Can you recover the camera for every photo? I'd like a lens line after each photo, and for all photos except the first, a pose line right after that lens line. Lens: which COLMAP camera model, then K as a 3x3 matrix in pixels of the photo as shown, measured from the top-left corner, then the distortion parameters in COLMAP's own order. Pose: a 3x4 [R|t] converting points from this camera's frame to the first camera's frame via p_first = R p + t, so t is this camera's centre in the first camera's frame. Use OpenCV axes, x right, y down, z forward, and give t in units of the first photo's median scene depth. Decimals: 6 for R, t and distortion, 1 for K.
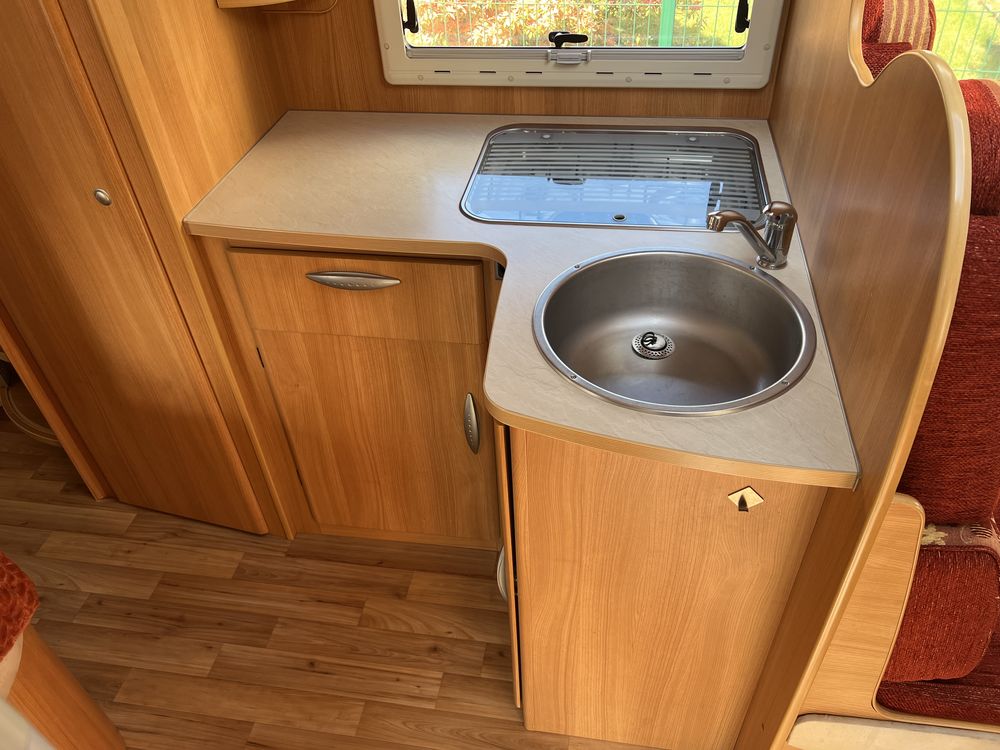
lens RADIAL K [[754.3, 0, 497.4], [0, 754.3, 372.7], [0, 0, 1]] dist [0.044267, -0.052069]
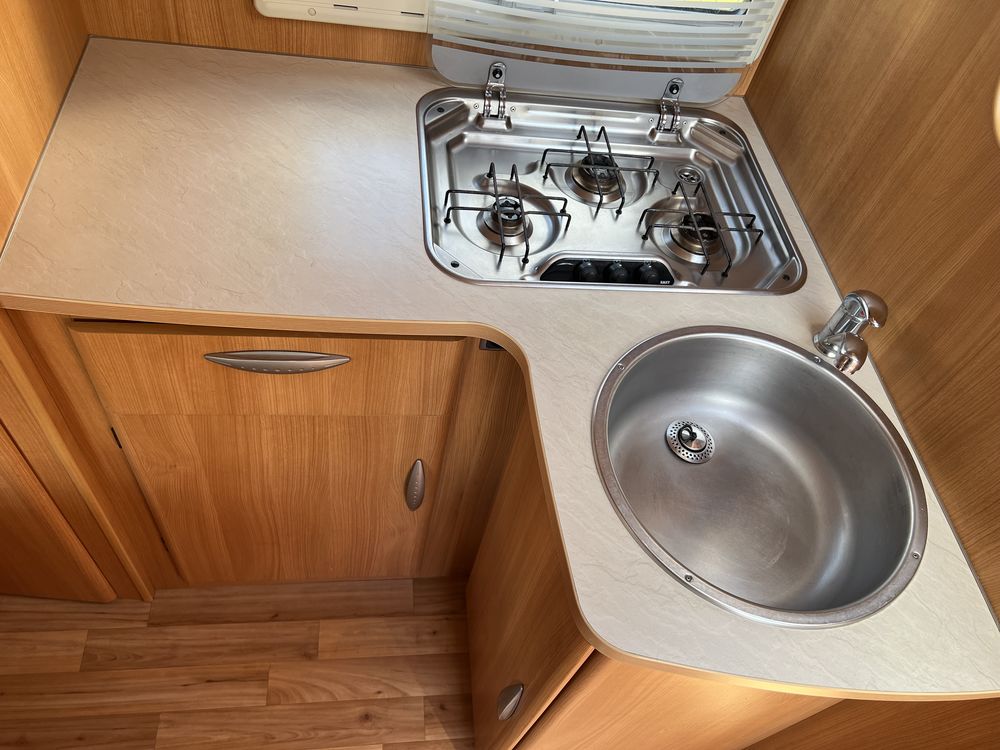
lens RADIAL K [[754.3, 0, 501.1], [0, 754.3, 380.3], [0, 0, 1]] dist [0.044267, -0.052069]
pose [[0.946251, -0.084962, 0.312073, -0.177217], [0.009851, 0.972003, 0.234760, -0.217934], [-0.323282, -0.219068, 0.920597, 0.231031]]
